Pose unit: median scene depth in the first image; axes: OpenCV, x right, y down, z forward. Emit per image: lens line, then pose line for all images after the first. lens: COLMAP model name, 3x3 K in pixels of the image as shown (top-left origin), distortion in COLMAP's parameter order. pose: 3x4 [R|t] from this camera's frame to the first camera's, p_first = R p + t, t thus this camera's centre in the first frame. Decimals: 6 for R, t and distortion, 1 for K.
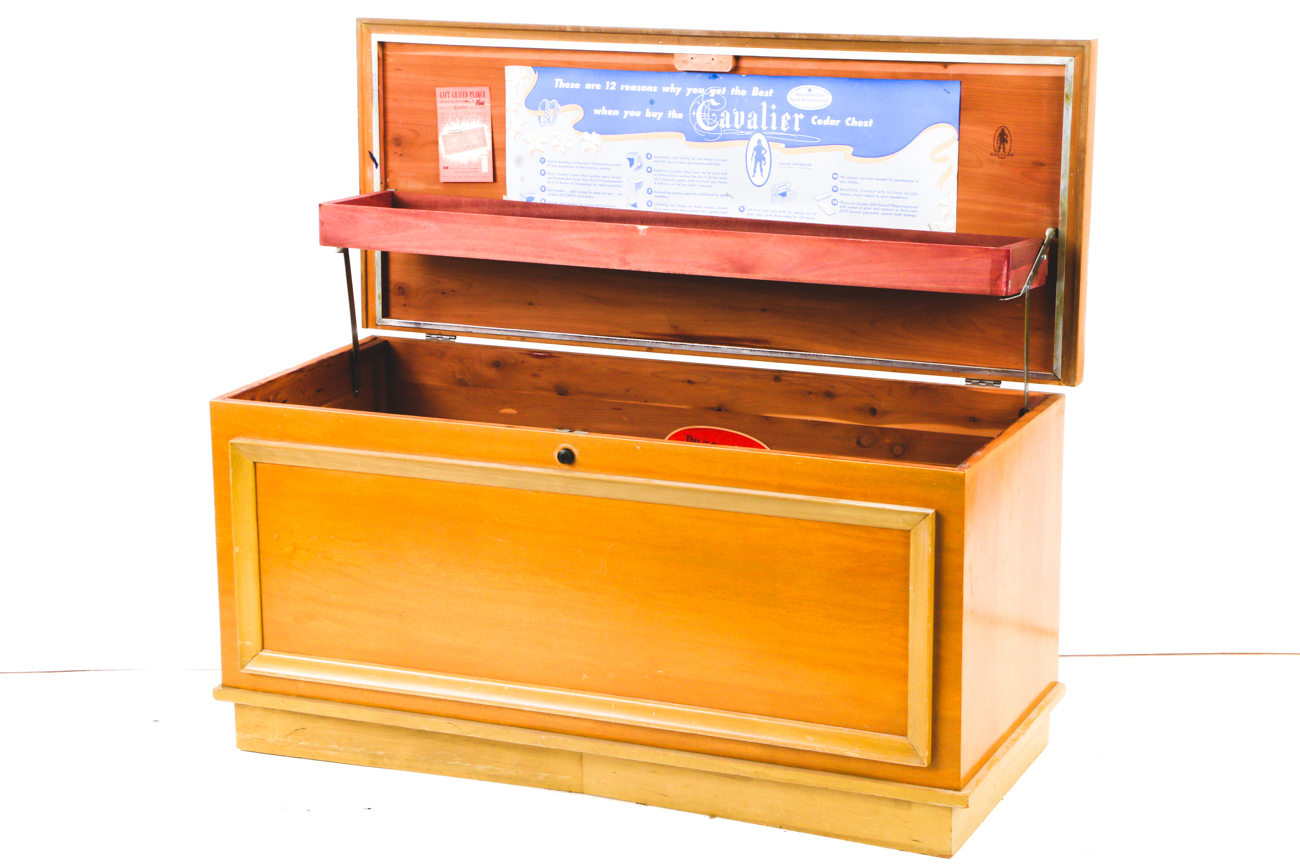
lens RADIAL K [[2742.0, 0, 650.0], [0, 2742.0, 433.5], [0, 0, 1]] dist [0.147305, 0.016239]
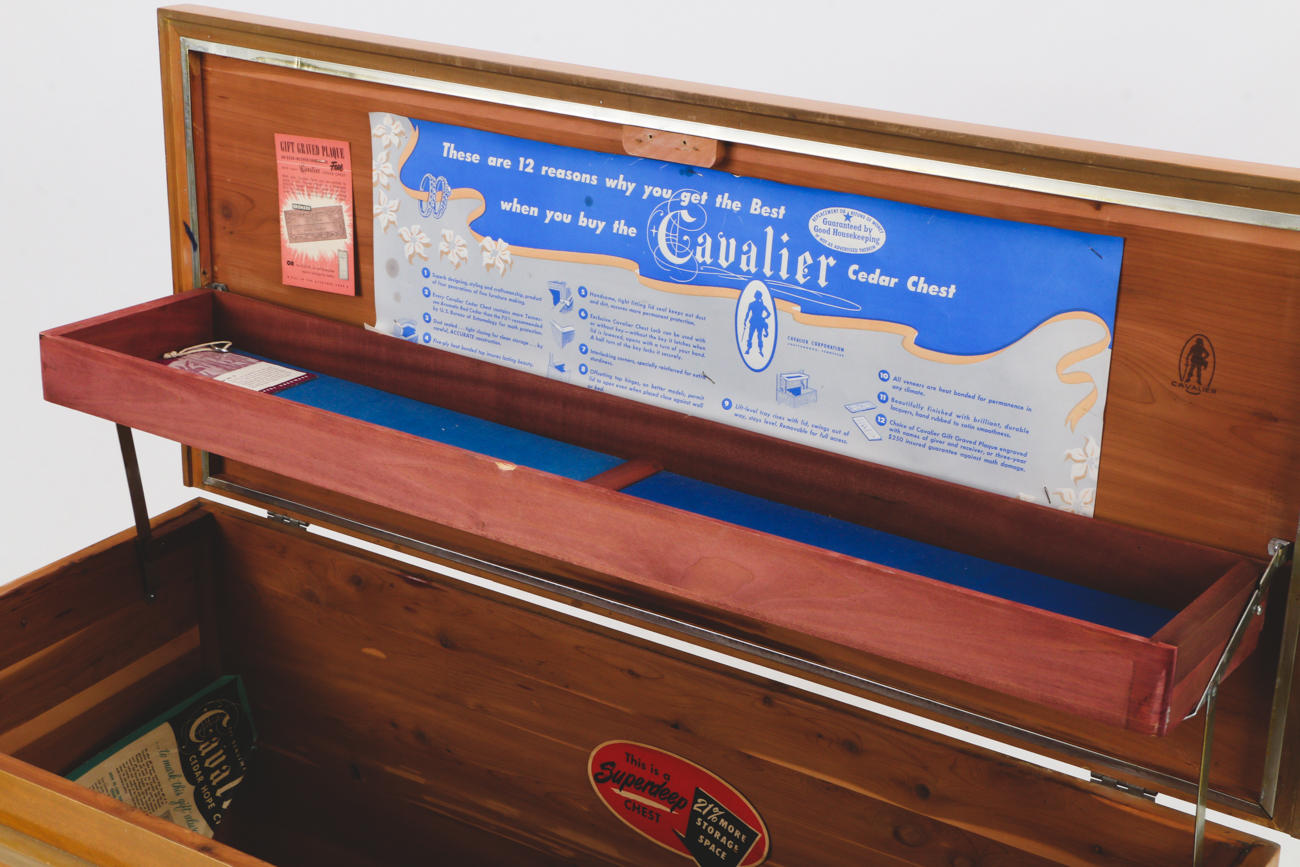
lens RADIAL K [[2074.1, 0, 650.0], [0, 2074.1, 433.5], [0, 0, 1]] dist [0.071013, 0.213531]
pose [[0.983513, 0.083229, -0.160544, 0.087448], [-0.060347, 0.987956, 0.142484, -0.136207], [0.170470, -0.130447, 0.976690, 0.576175]]
